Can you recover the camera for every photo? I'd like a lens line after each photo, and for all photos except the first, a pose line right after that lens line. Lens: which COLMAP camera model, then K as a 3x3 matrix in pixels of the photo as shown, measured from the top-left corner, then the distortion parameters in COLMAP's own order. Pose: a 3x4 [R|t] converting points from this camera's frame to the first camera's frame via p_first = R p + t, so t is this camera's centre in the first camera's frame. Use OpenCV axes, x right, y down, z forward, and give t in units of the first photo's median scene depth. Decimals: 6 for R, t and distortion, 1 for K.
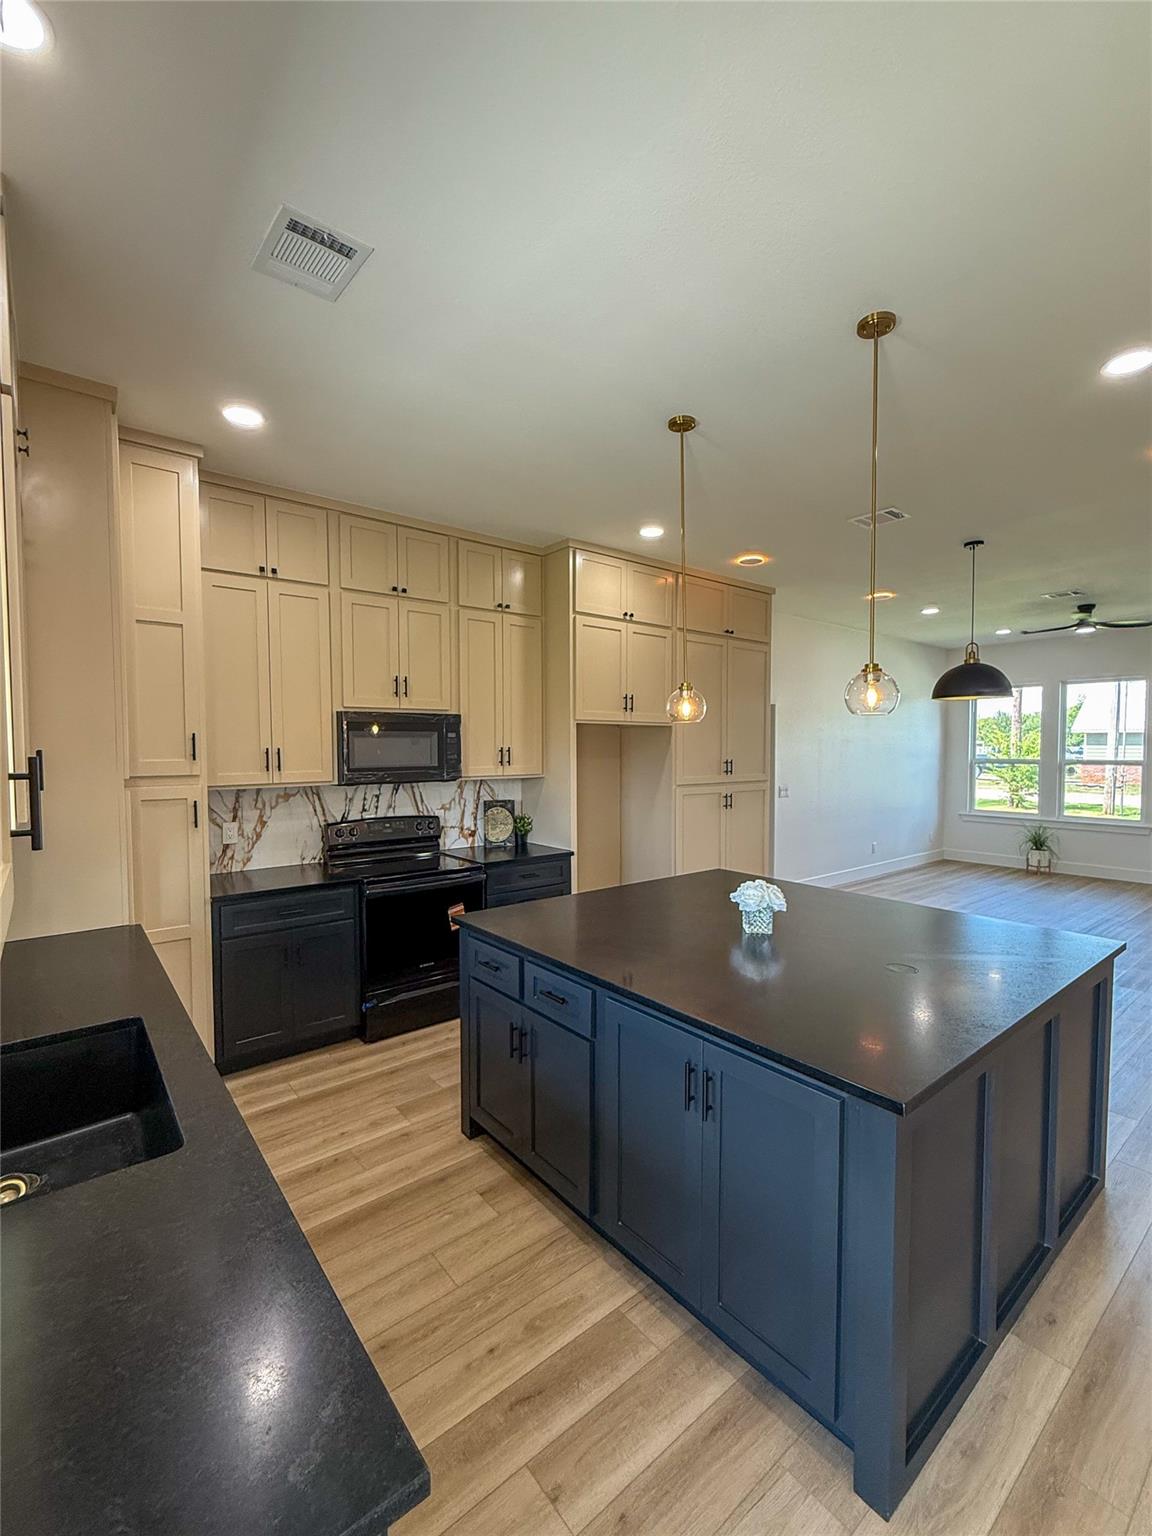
lens RADIAL K [[663.1, 0, 576.0], [0, 663.1, 768.0], [0, 0, 1]] dist [-0.001620, 0.000029]
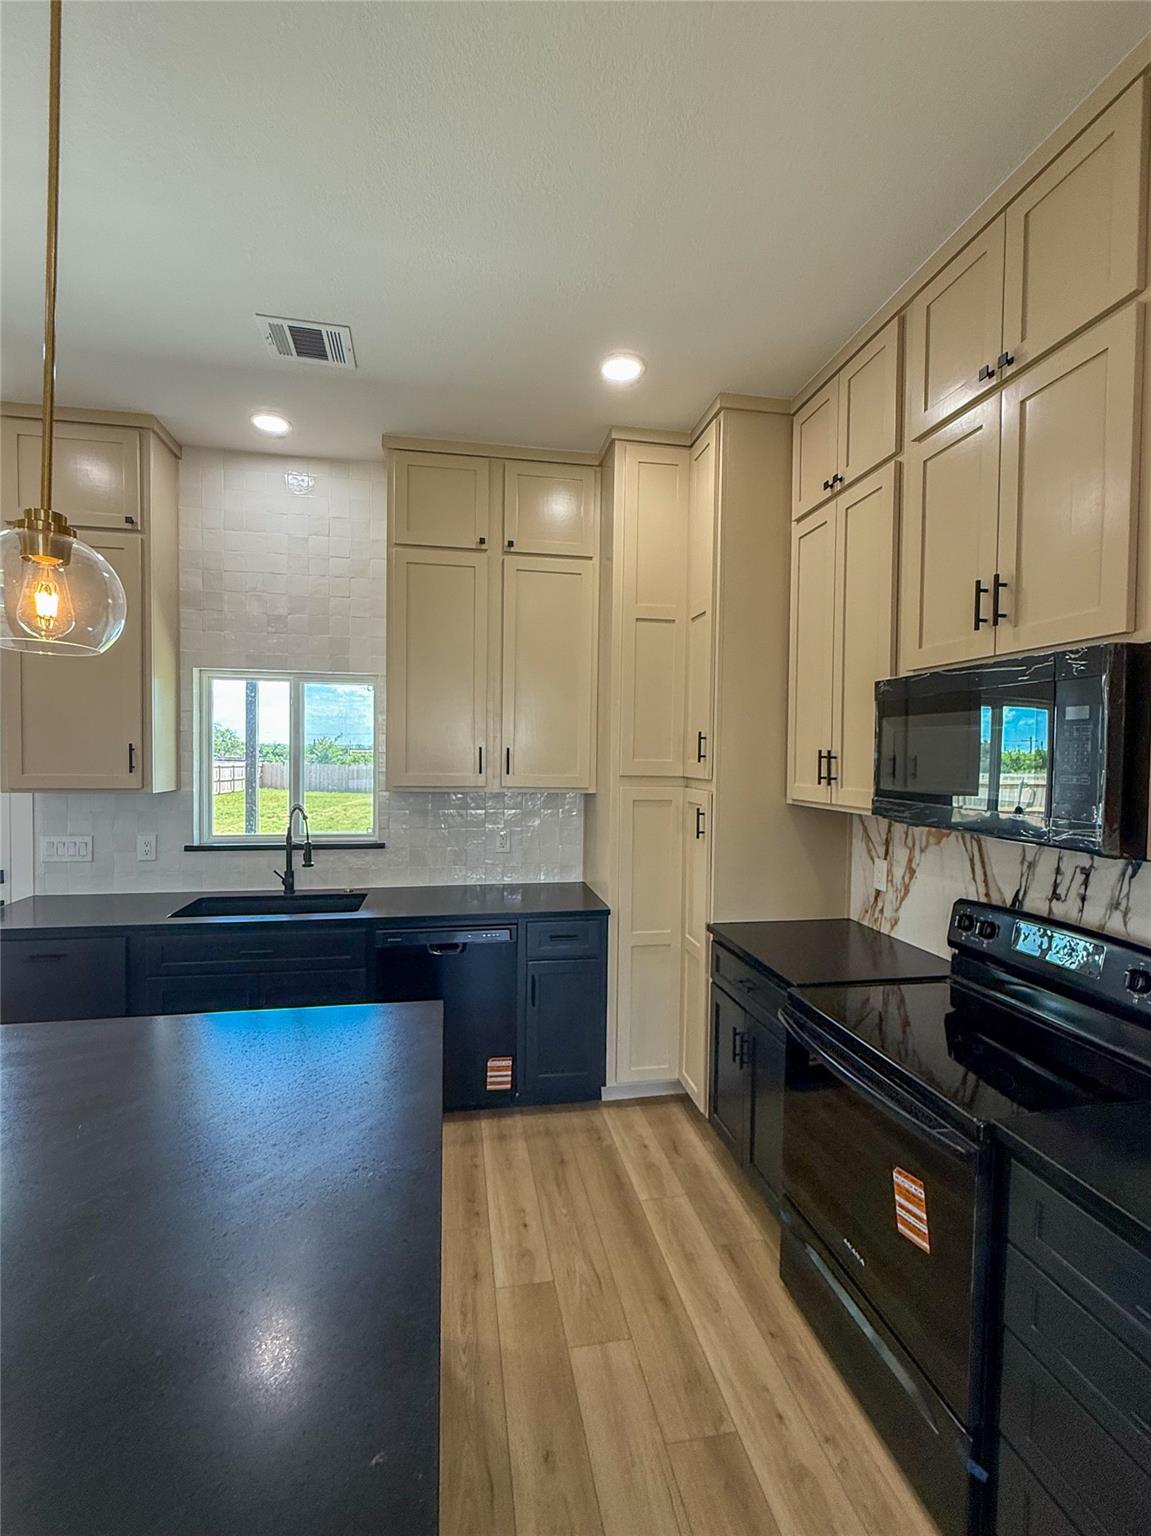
lens RADIAL K [[680.8, 0, 575.5], [0, 680.8, 768.0], [0, 0, 1]] dist [-0.003591, -0.000393]
pose [[-0.475466, 0.018027, -0.879549, 0.242191], [-0.041157, 0.998239, 0.042709, -0.028947], [0.878771, 0.056506, -0.473887, 1.021329]]
